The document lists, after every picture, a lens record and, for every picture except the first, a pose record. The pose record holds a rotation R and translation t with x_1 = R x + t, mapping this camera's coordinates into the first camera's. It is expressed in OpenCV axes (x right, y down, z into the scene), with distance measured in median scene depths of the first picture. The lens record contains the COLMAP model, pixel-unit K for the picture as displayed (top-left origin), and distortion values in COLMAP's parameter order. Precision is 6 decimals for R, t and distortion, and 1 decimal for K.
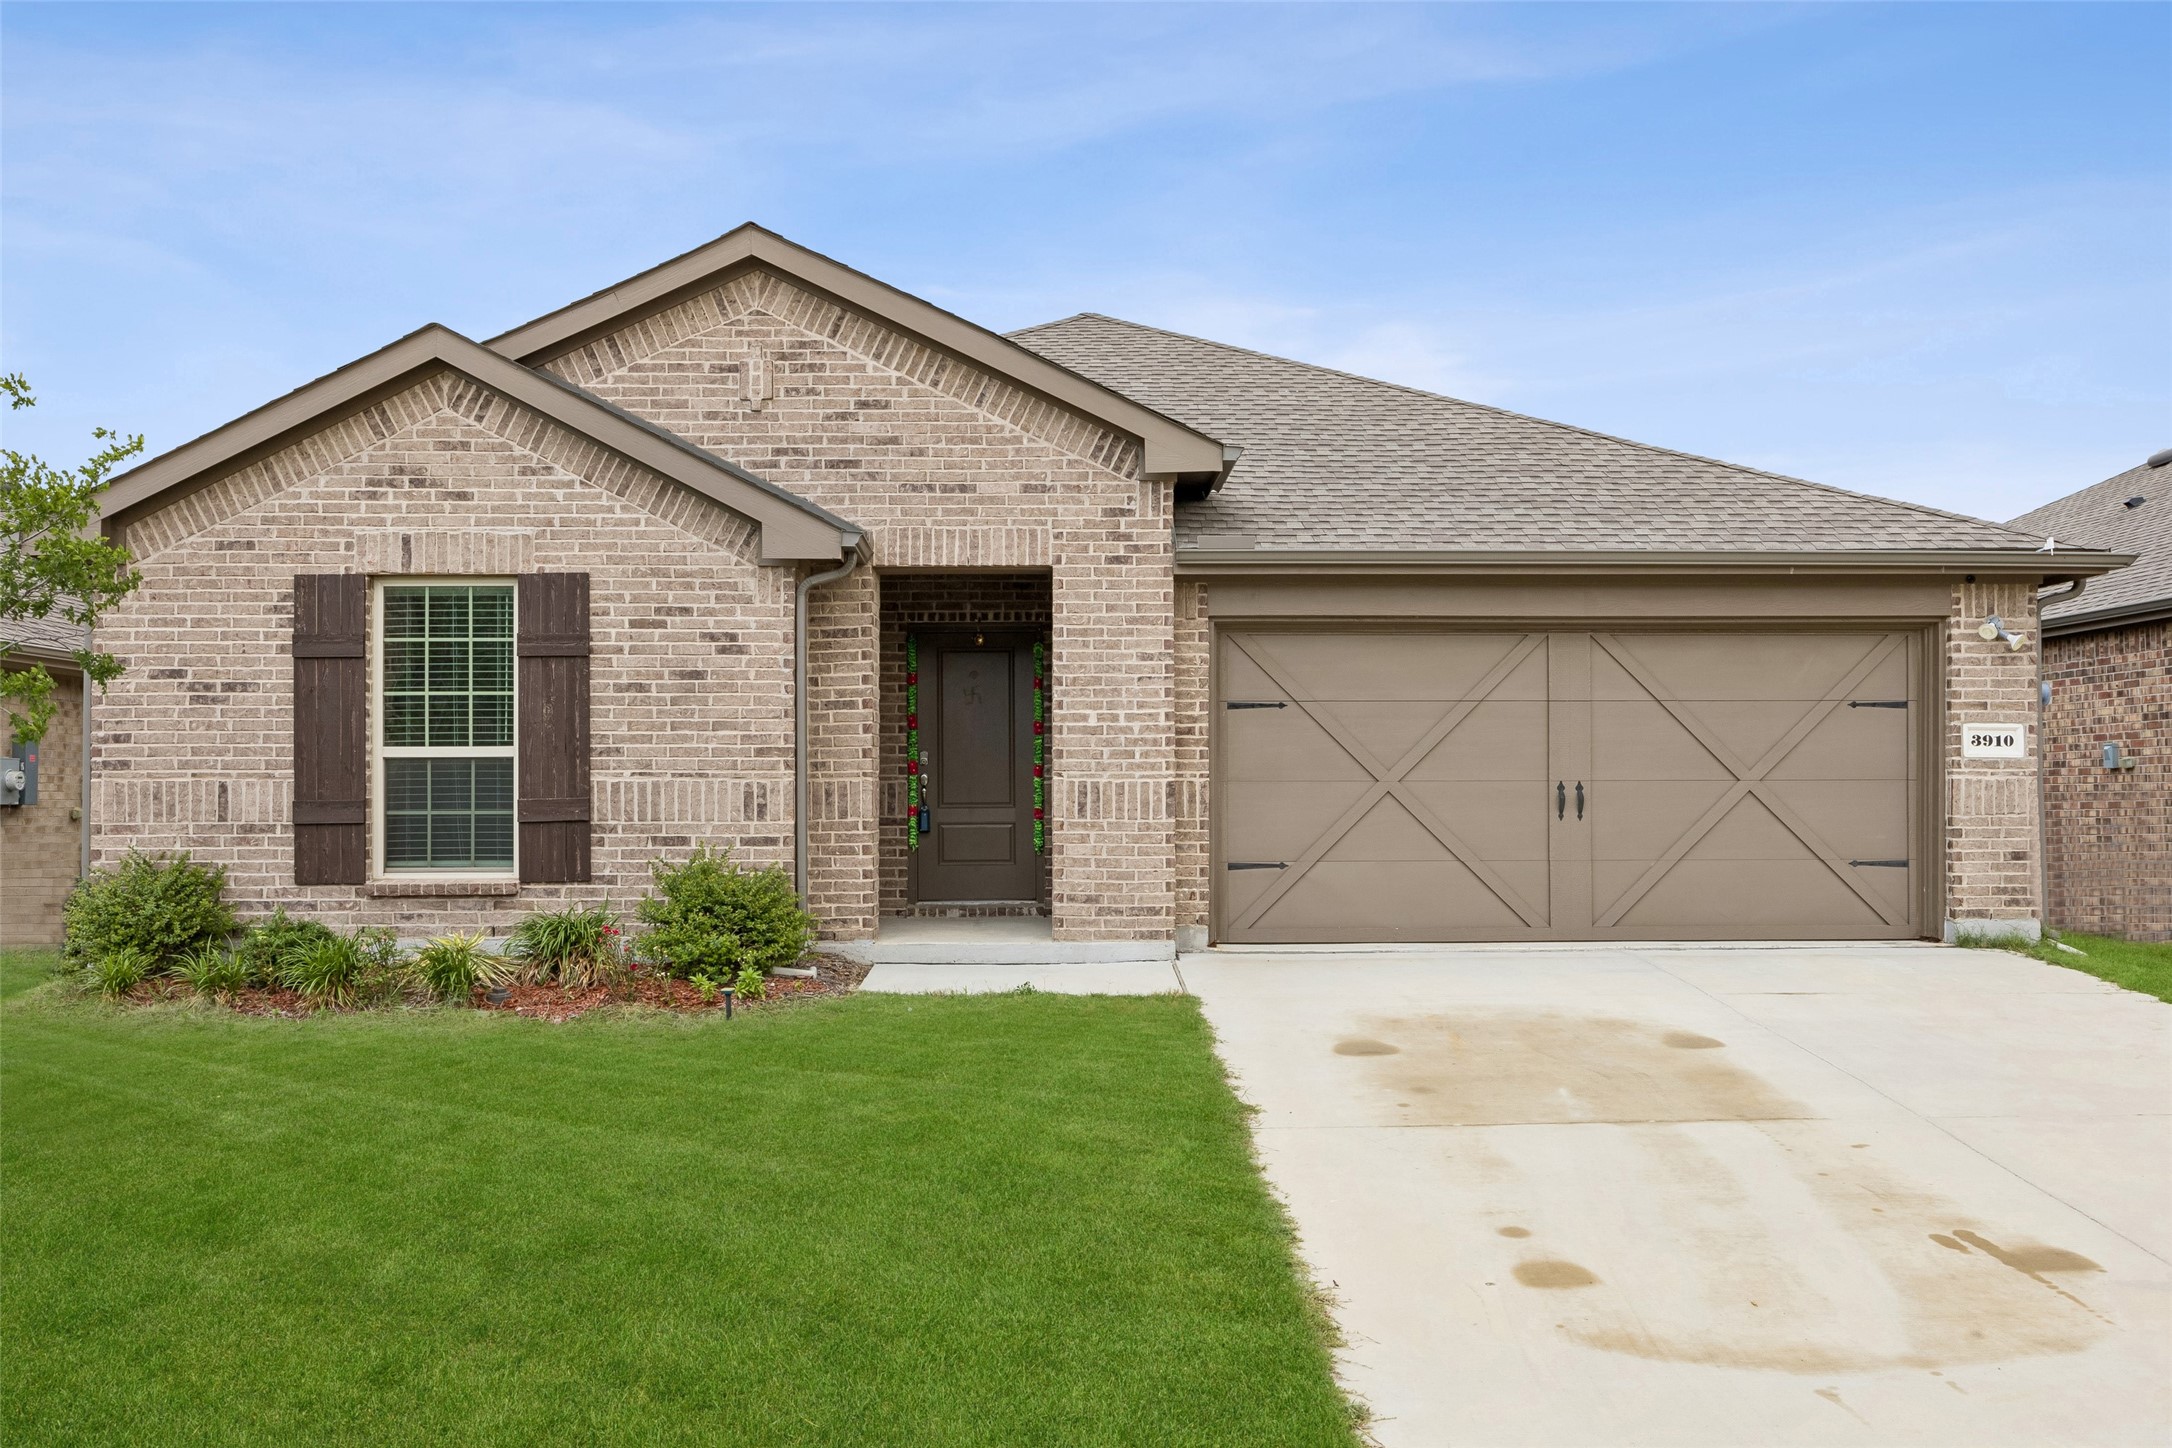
lens RADIAL K [[1876.0, 0, 1086.1], [0, 1876.0, 723.4], [0, 0, 1]] dist [0.010702, 0.006667]
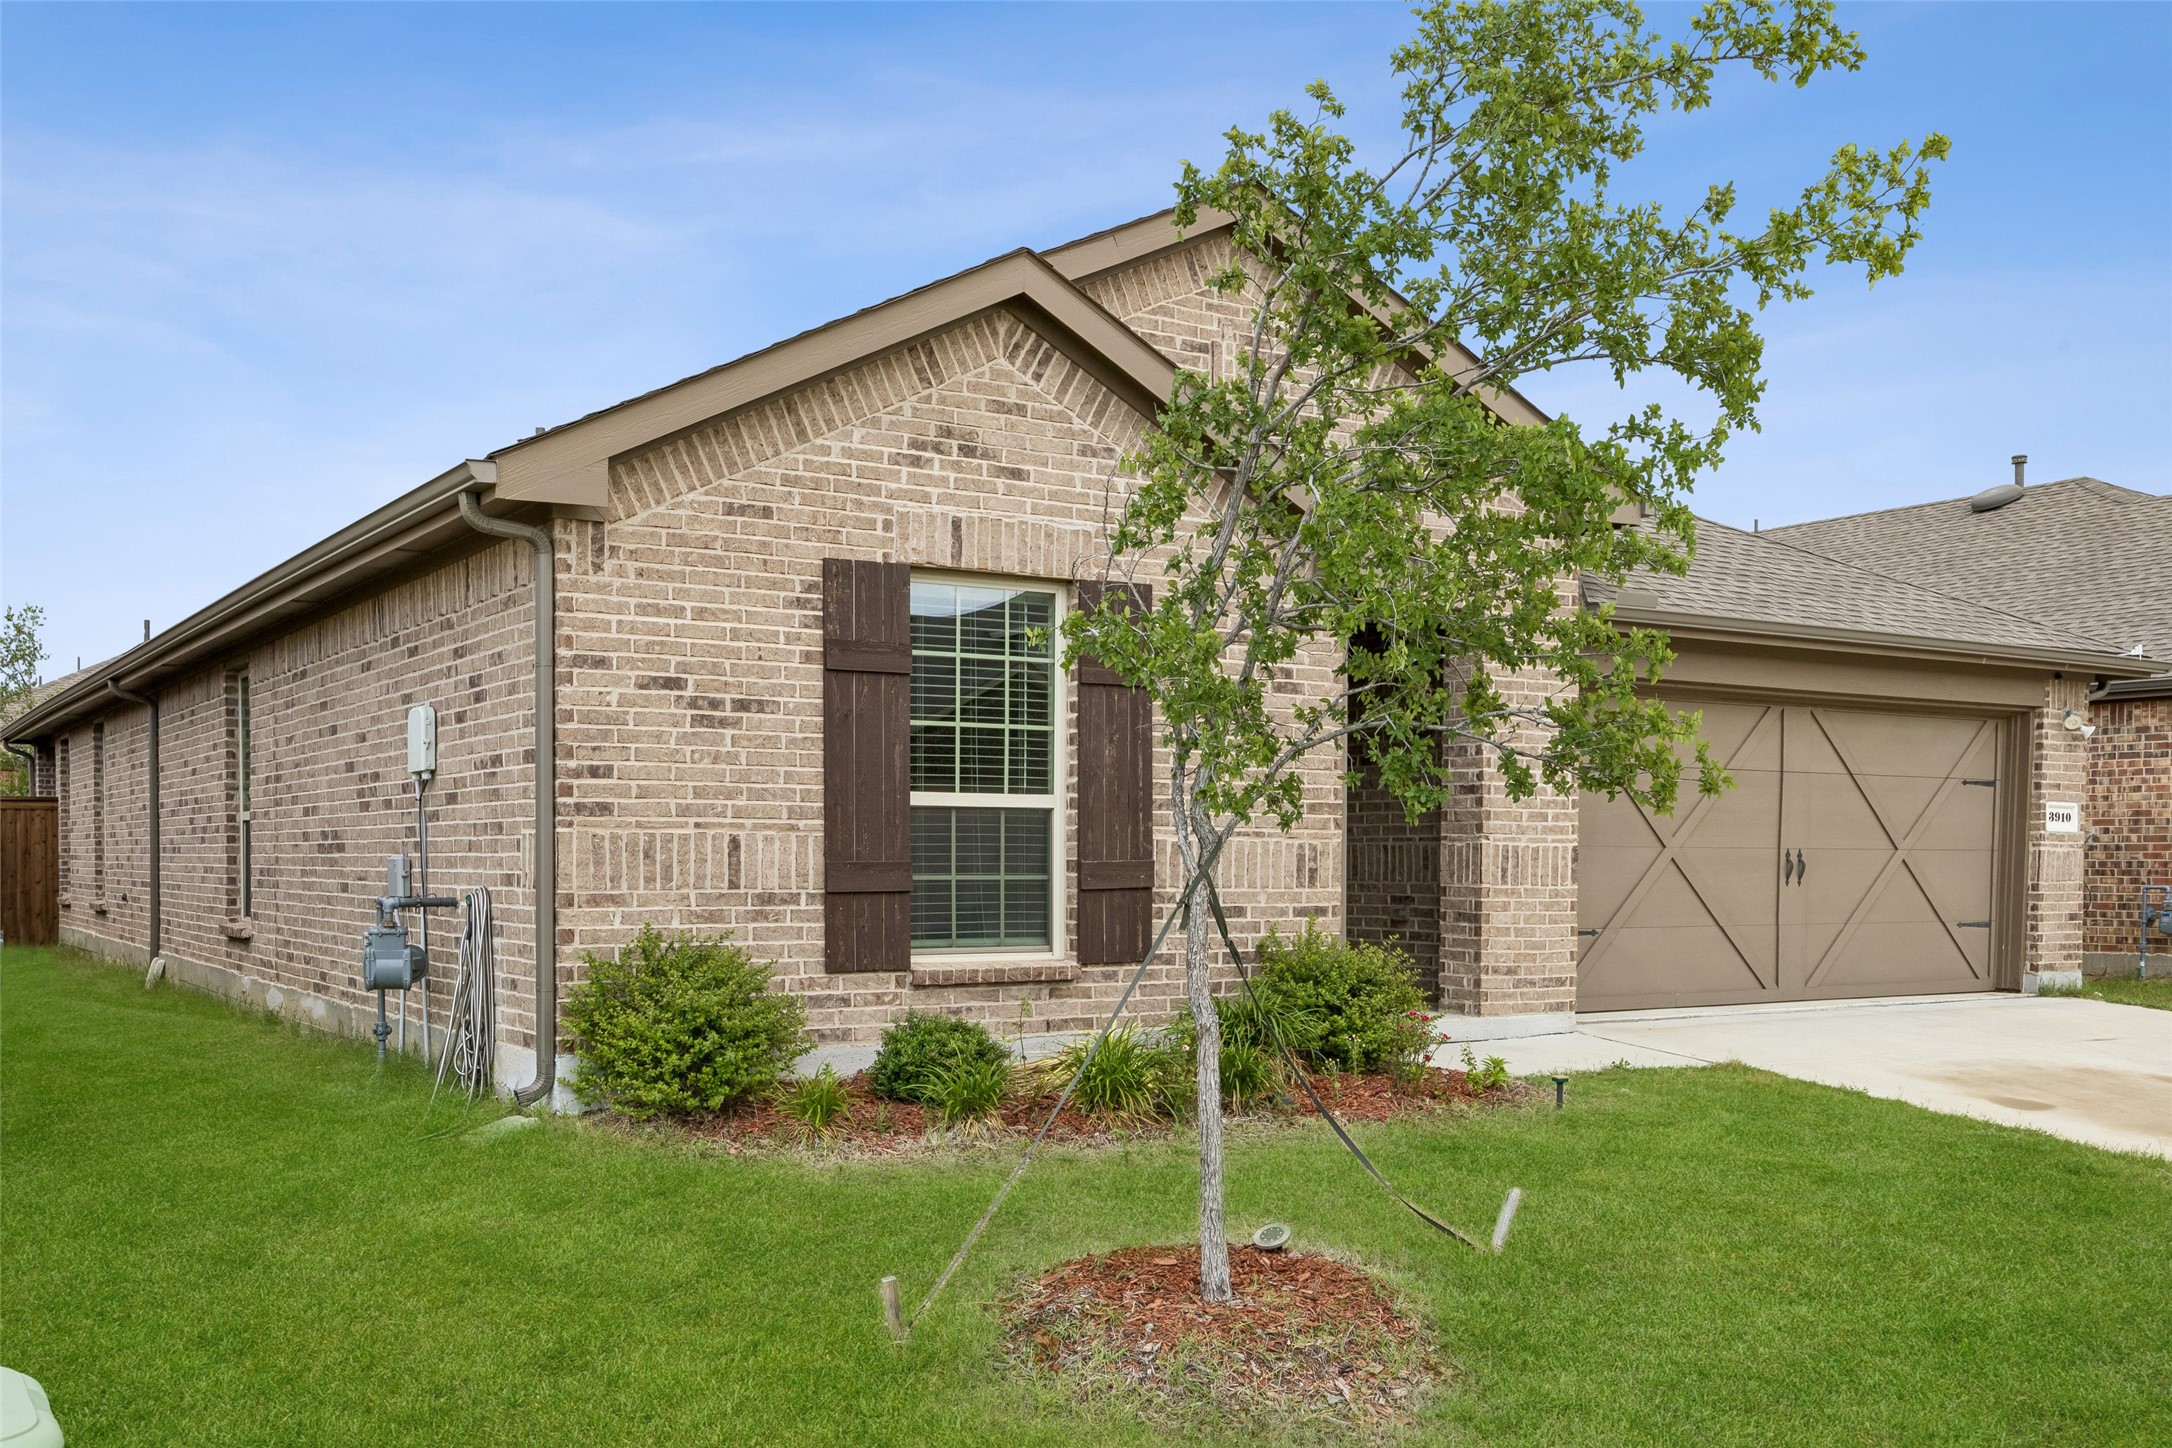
lens RADIAL K [[2092.2, 0, 1093.4], [0, 2092.2, 866.8], [0, 0, 1]] dist [0.016480, 0.000000]
pose [[0.851393, 0.004643, 0.524507, -0.762890], [-0.028754, 0.998870, 0.037833, 0.008668], [-0.523739, -0.047292, 0.850565, 0.233232]]
